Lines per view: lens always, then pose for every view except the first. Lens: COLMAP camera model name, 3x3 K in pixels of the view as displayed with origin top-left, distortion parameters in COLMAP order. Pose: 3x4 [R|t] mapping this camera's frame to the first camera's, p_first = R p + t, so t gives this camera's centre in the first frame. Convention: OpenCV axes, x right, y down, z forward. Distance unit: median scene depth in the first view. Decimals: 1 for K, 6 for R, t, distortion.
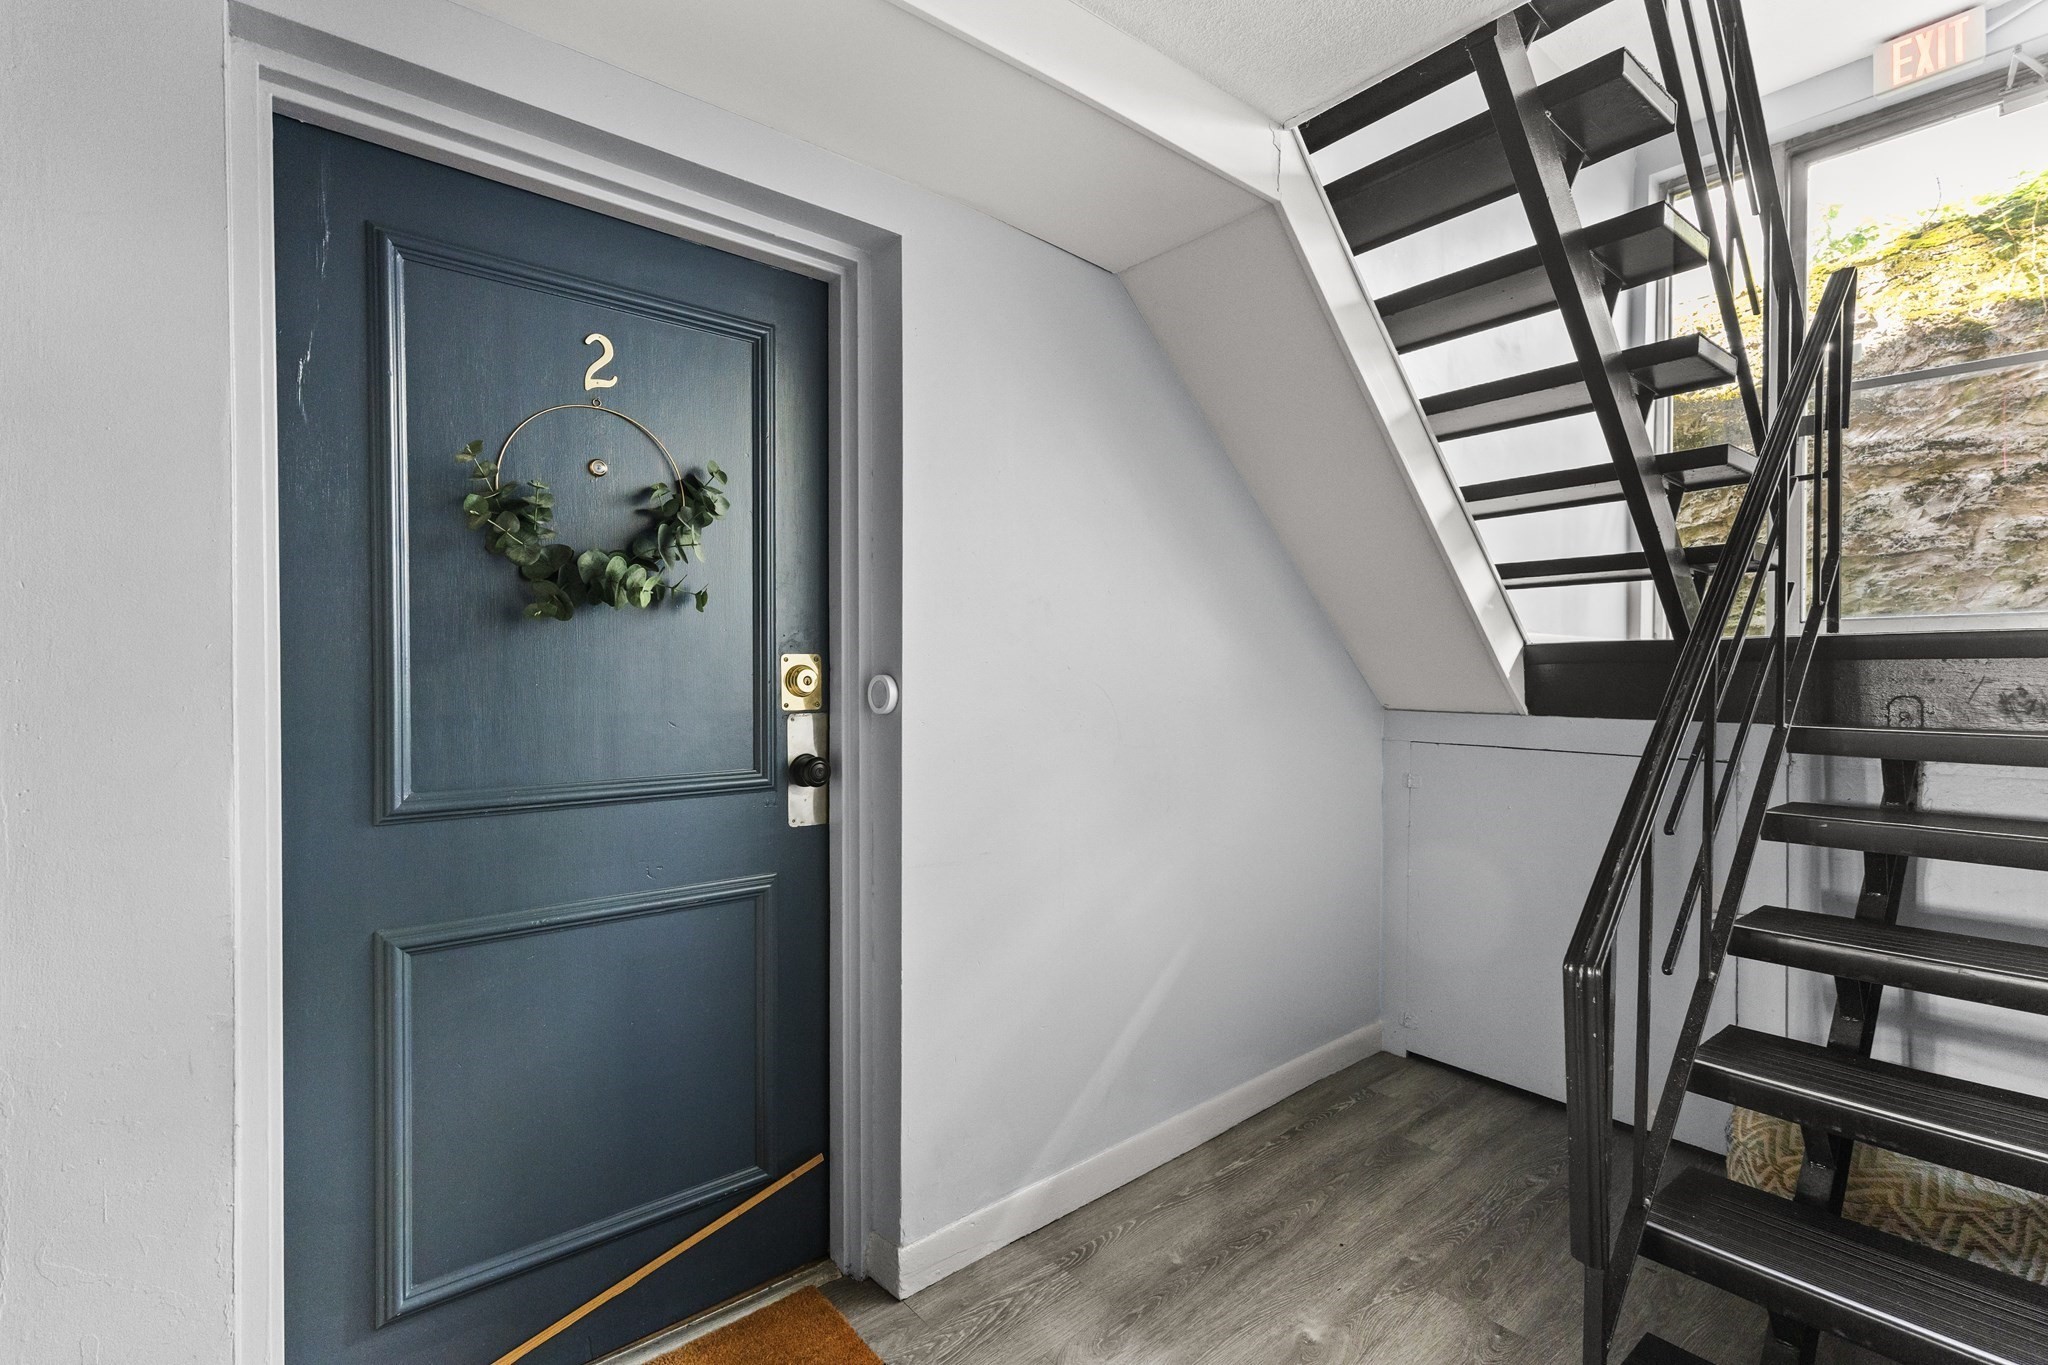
lens RADIAL K [[936.4, 0, 1039.9], [0, 936.4, 681.1], [0, 0, 1]] dist [0.009822, -0.002659]
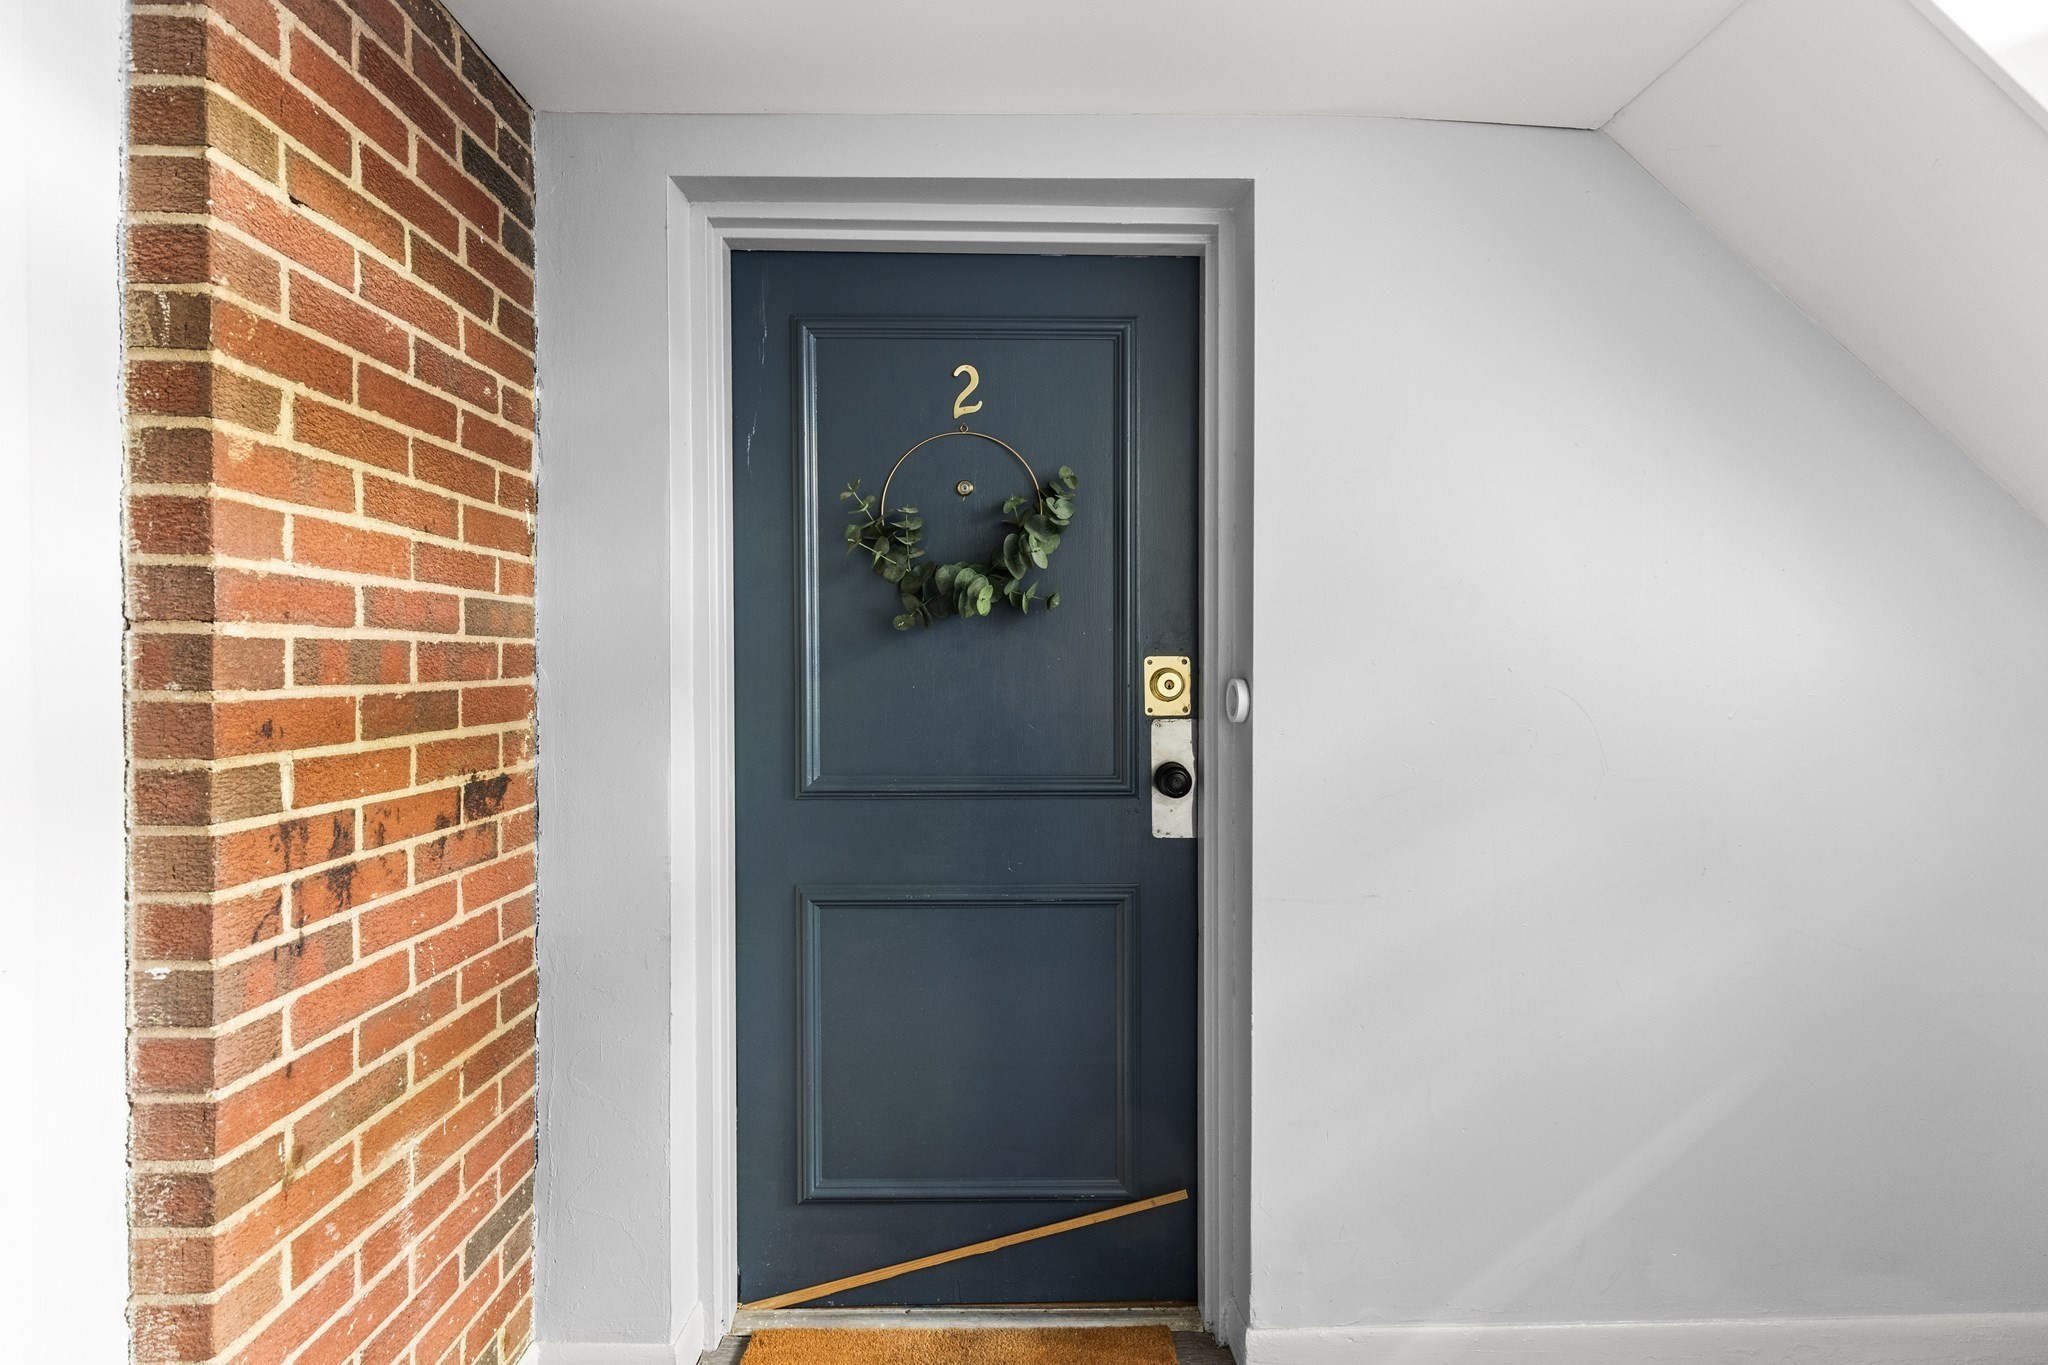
lens RADIAL K [[936.4, 0, 1029.6], [0, 936.4, 679.9], [0, 0, 1]] dist [0.009822, -0.002659]
pose [[0.772318, 0.004994, -0.635216, 0.249527], [-0.004865, 0.999986, 0.001947, -0.006093], [0.635217, 0.001587, 0.772332, 0.186114]]
